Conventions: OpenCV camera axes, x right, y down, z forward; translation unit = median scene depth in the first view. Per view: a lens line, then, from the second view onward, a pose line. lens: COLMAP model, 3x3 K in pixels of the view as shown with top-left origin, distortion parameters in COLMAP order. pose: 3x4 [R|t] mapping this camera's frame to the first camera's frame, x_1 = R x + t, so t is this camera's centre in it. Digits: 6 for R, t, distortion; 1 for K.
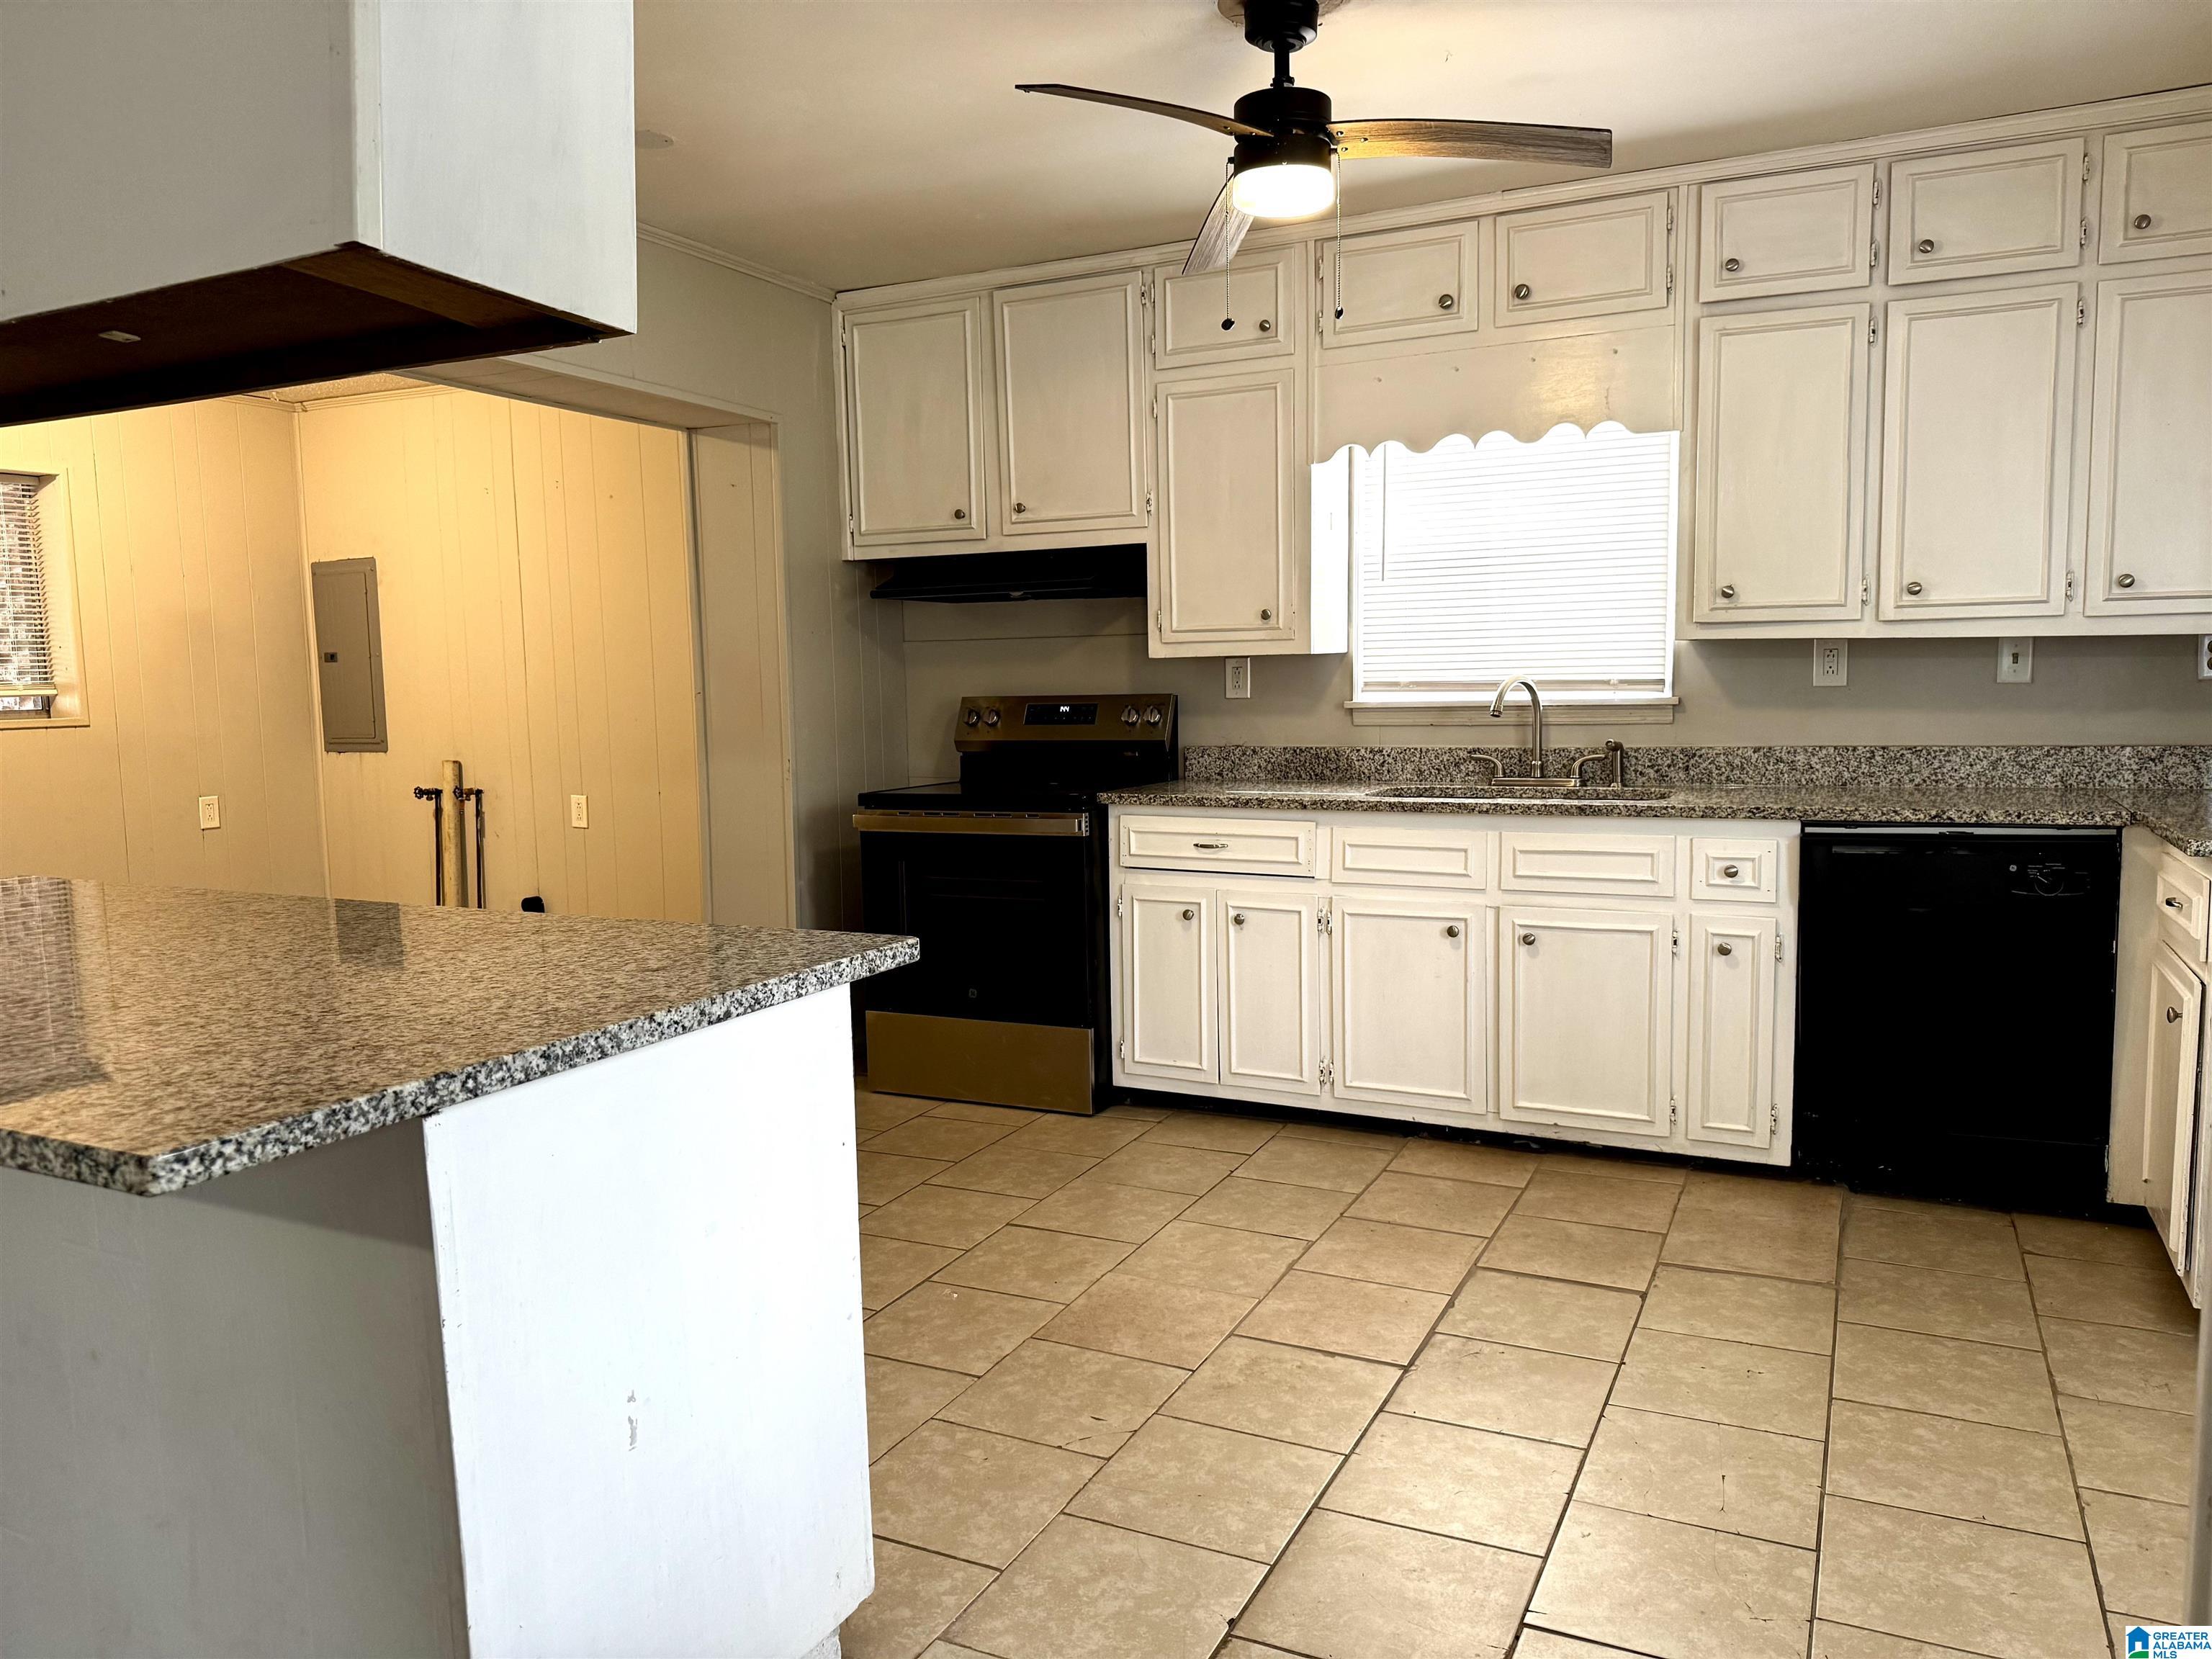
lens RADIAL K [[1556.6, 0, 1106.0], [0, 1556.6, 829.5], [0, 0, 1]] dist [0.069936, -0.090465]
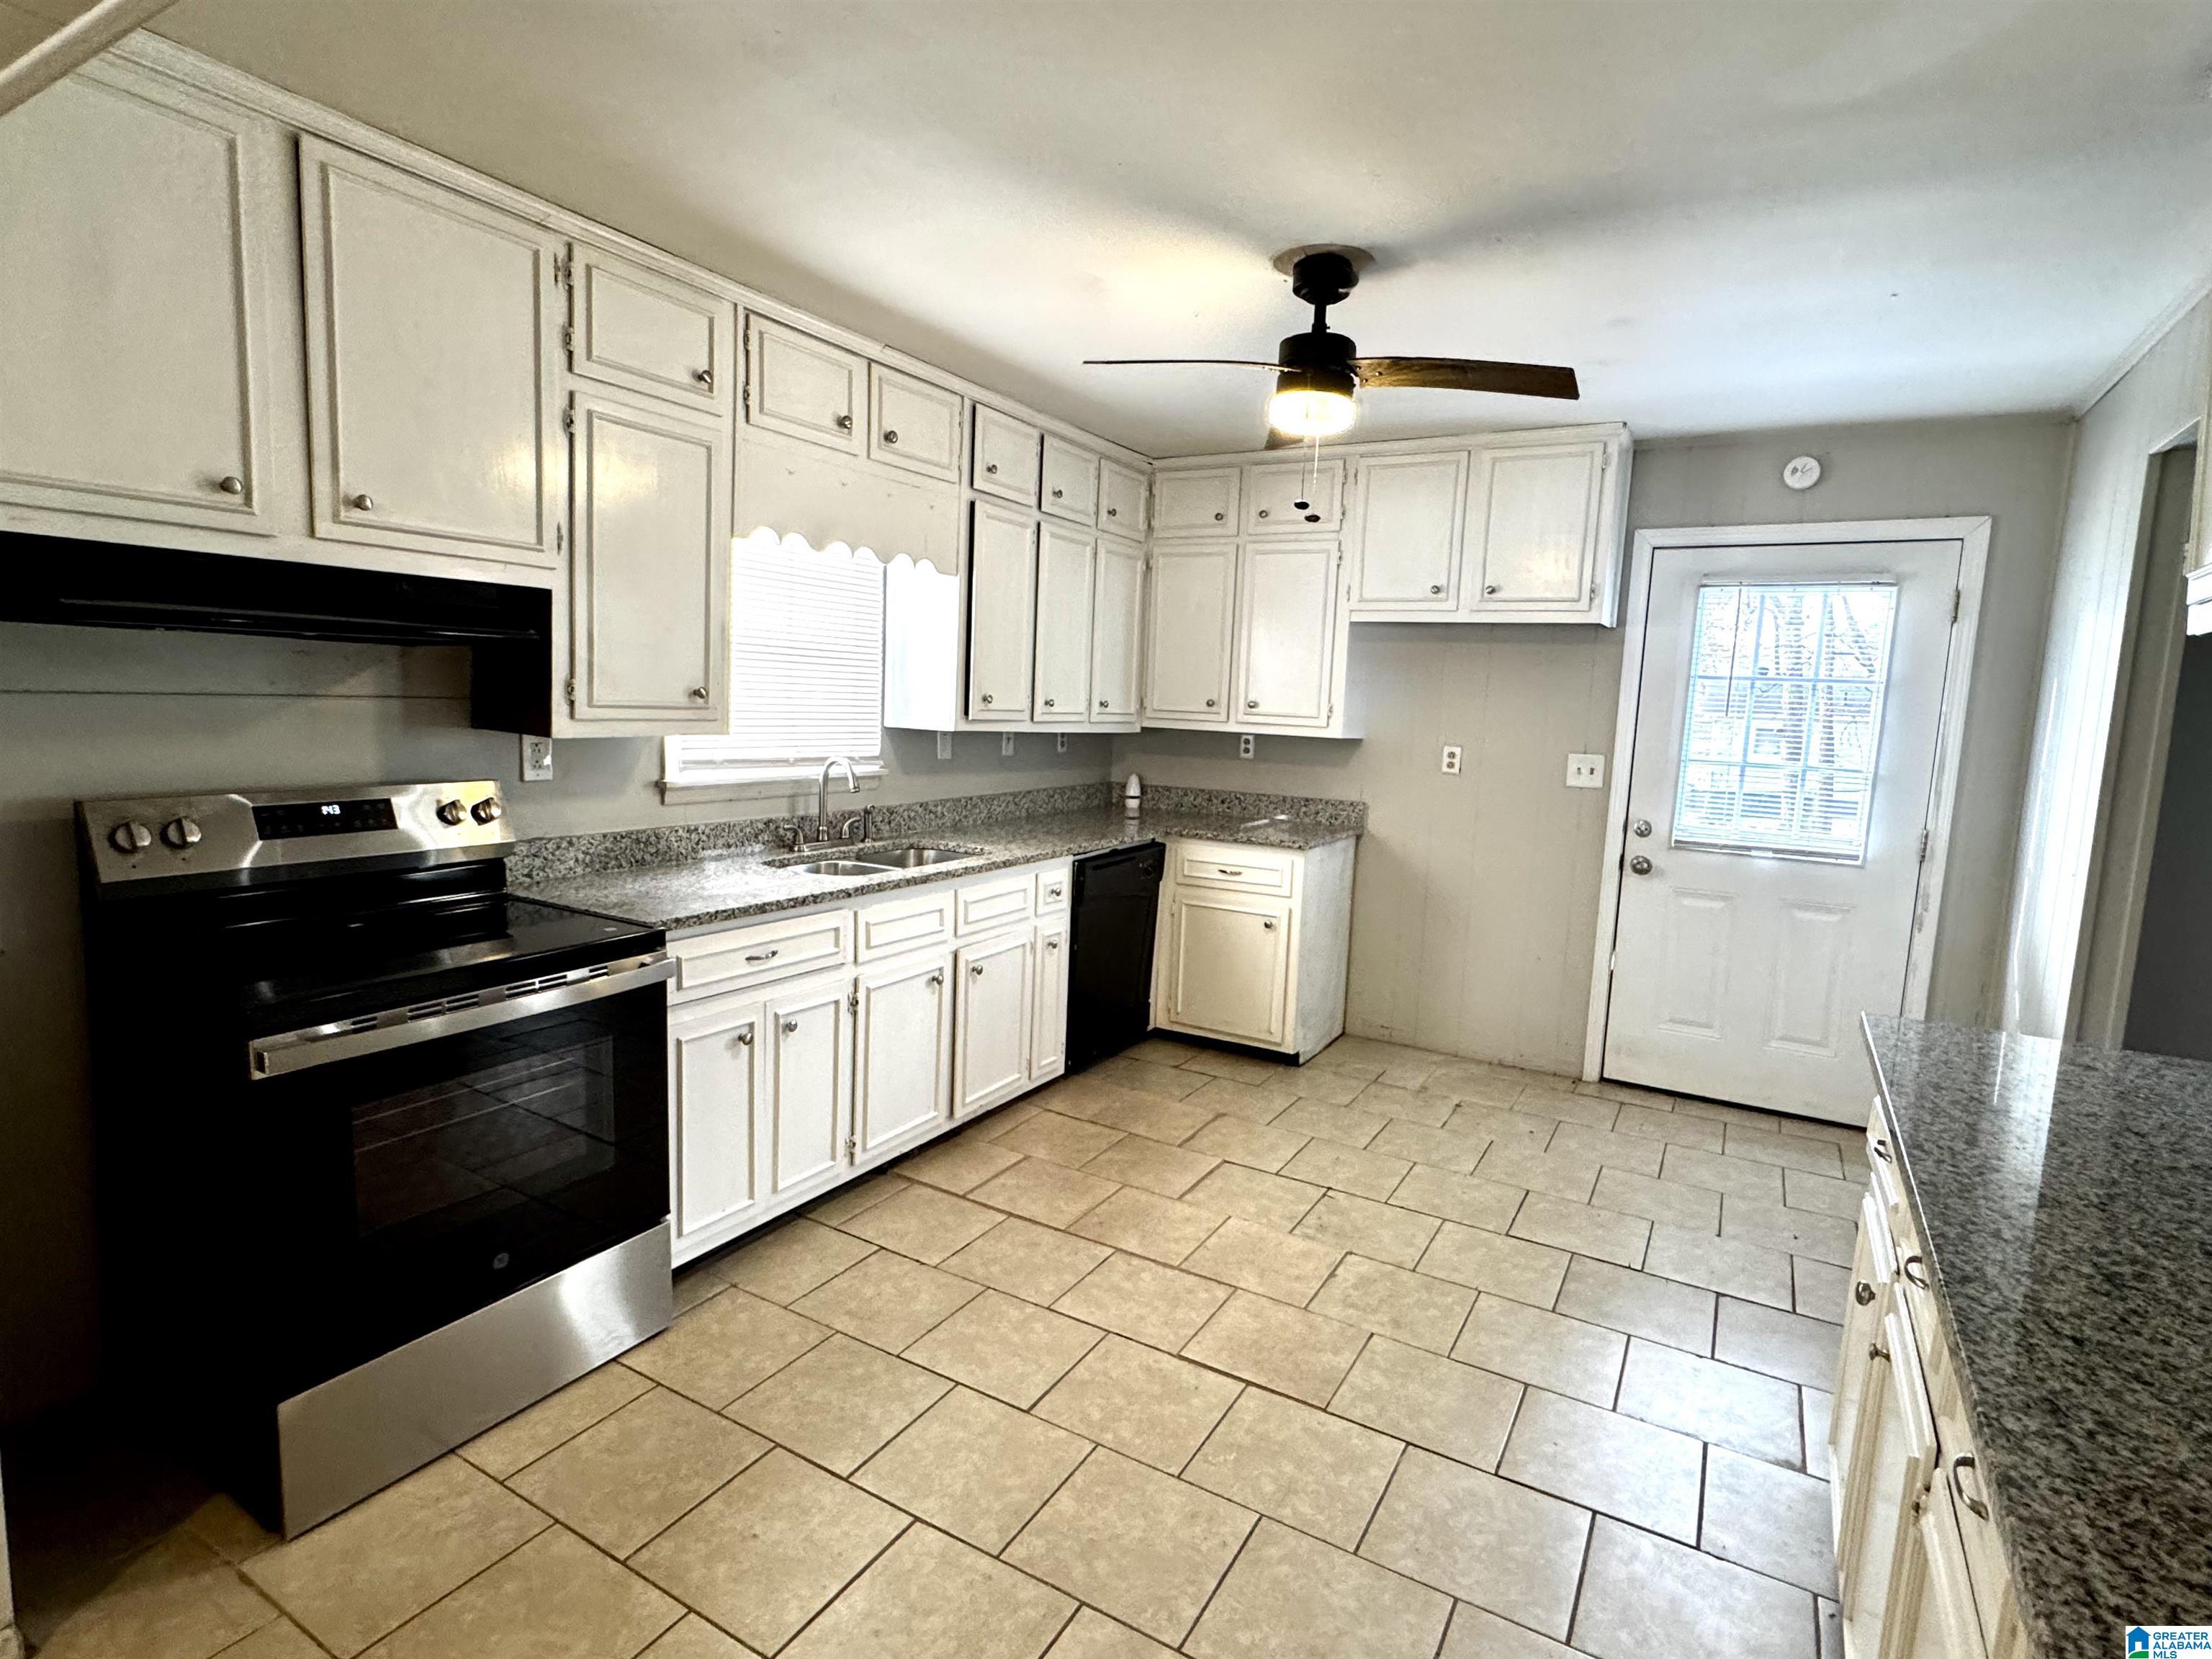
lens RADIAL K [[1112.3, 0, 1100.4], [0, 1112.3, 819.1], [0, 0, 1]] dist [0.000486, 0.000248]
pose [[0.068051, -0.089896, 0.993624, -0.509448], [0.056436, 0.994684, 0.086127, -0.103560], [-0.996084, 0.050215, 0.072762, 0.696253]]
